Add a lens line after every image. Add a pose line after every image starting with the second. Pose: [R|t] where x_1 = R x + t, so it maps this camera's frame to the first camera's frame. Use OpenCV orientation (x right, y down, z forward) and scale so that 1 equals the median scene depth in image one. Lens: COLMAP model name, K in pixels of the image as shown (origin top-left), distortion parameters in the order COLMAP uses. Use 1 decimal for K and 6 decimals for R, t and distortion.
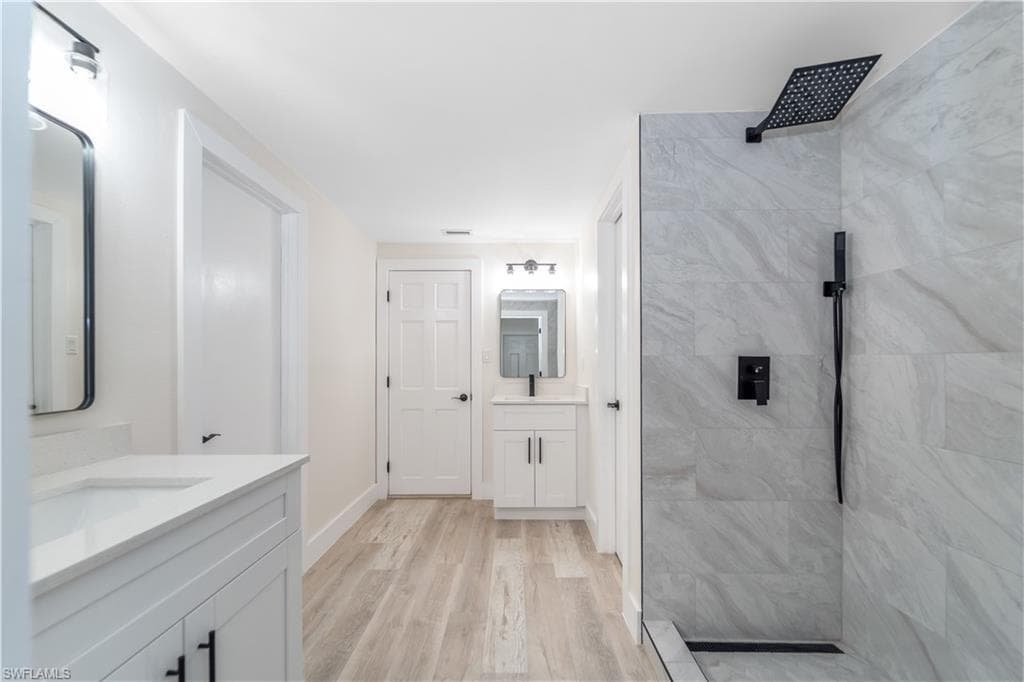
lens RADIAL K [[420.2, 0, 513.3], [0, 420.2, 360.0], [0, 0, 1]] dist [0.002313, -0.001076]
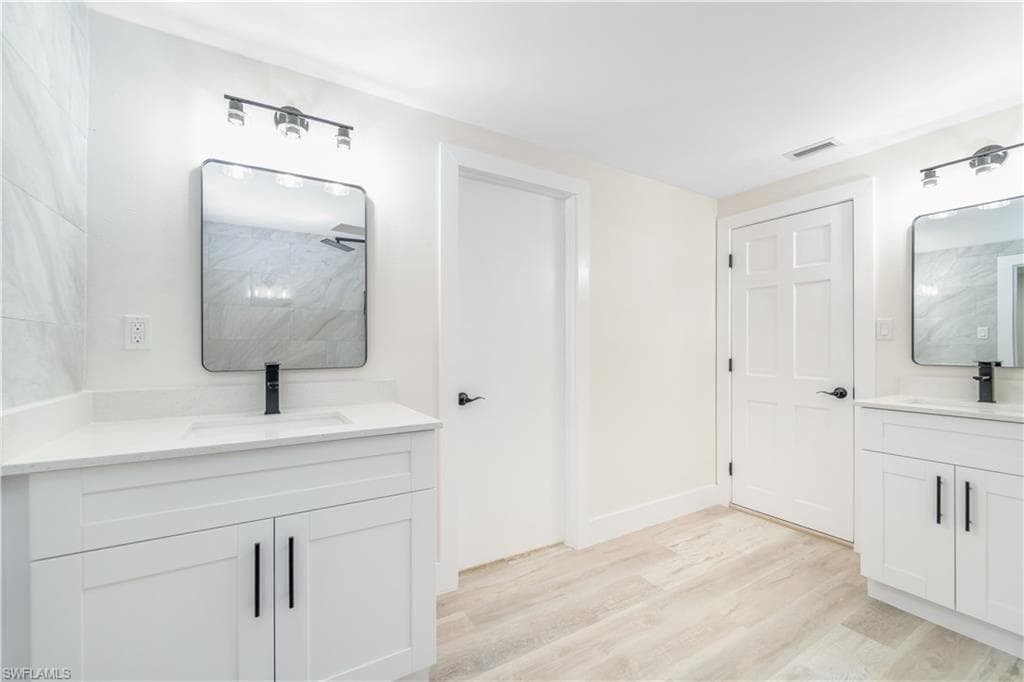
lens RADIAL K [[420.2, 0, 515.7], [0, 420.2, 343.5], [0, 0, 1]] dist [0.002313, -0.001076]
pose [[0.528424, -0.003777, -0.848972, 0.249475], [0.002305, 0.999993, -0.003015, 0.016512], [0.848978, -0.000363, 0.528429, 0.295566]]
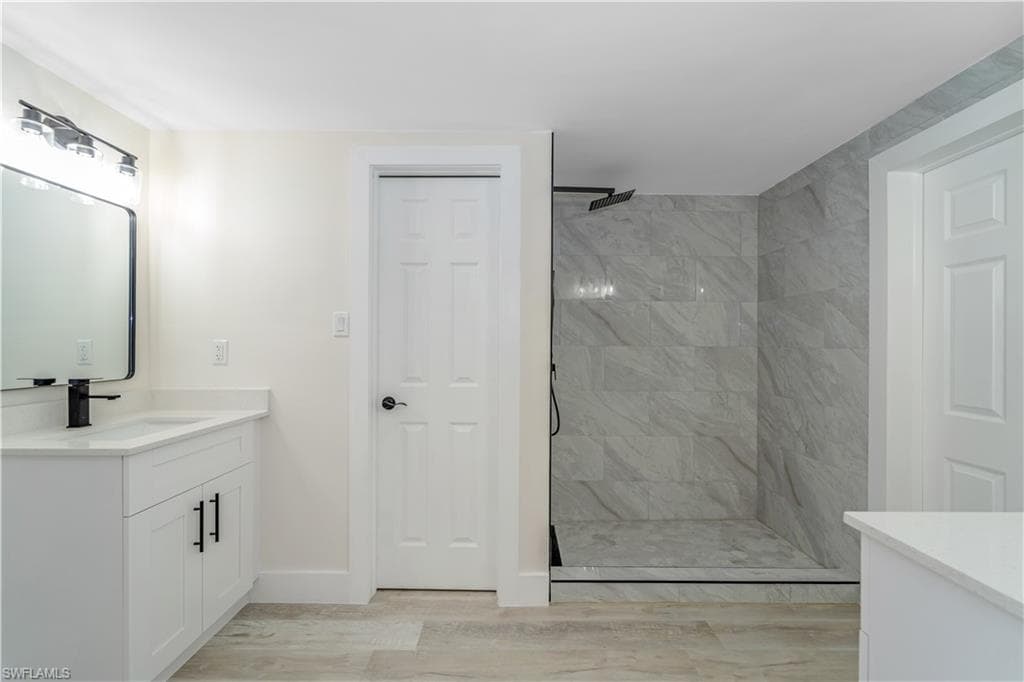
lens RADIAL K [[420.2, 0, 510.9], [0, 420.2, 341.3], [0, 0, 1]] dist [0.002313, -0.001076]
pose [[-0.001686, 0.006128, 0.999980, -0.549800], [-0.010243, 0.999929, -0.006145, -0.009616], [-0.999946, -0.010254, -0.001623, 0.741785]]
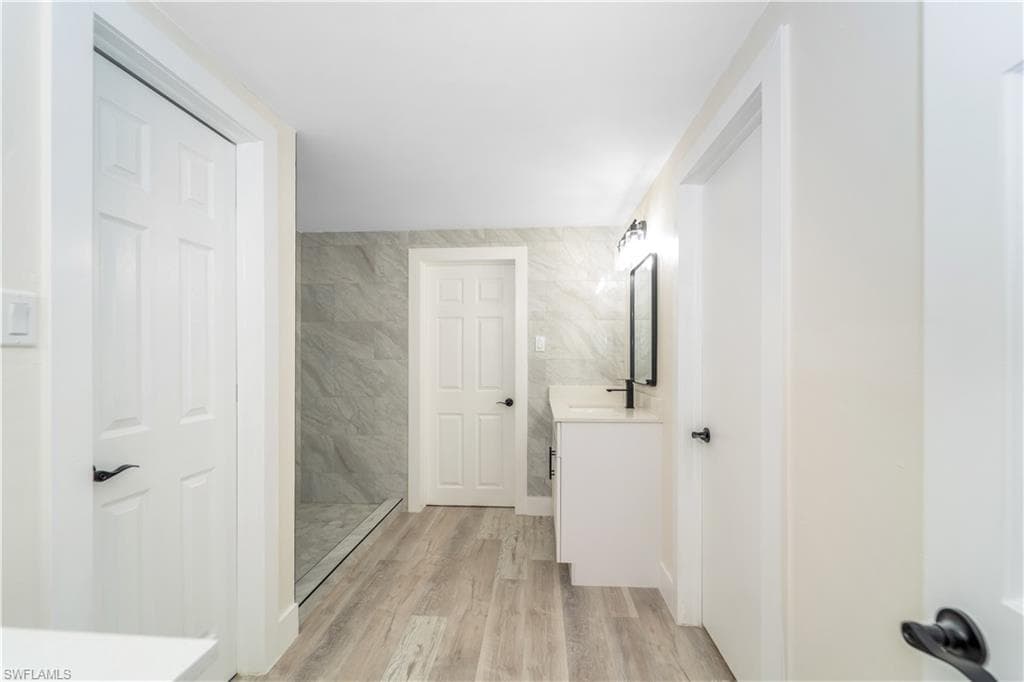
lens RADIAL K [[420.2, 0, 515.1], [0, 420.2, 357.8], [0, 0, 1]] dist [0.002313, -0.001076]
pose [[-0.998214, 0.002144, 0.059695, -0.209626], [0.002021, 0.999996, -0.002122, -0.009368], [-0.059700, -0.001997, -0.998214, 1.353513]]
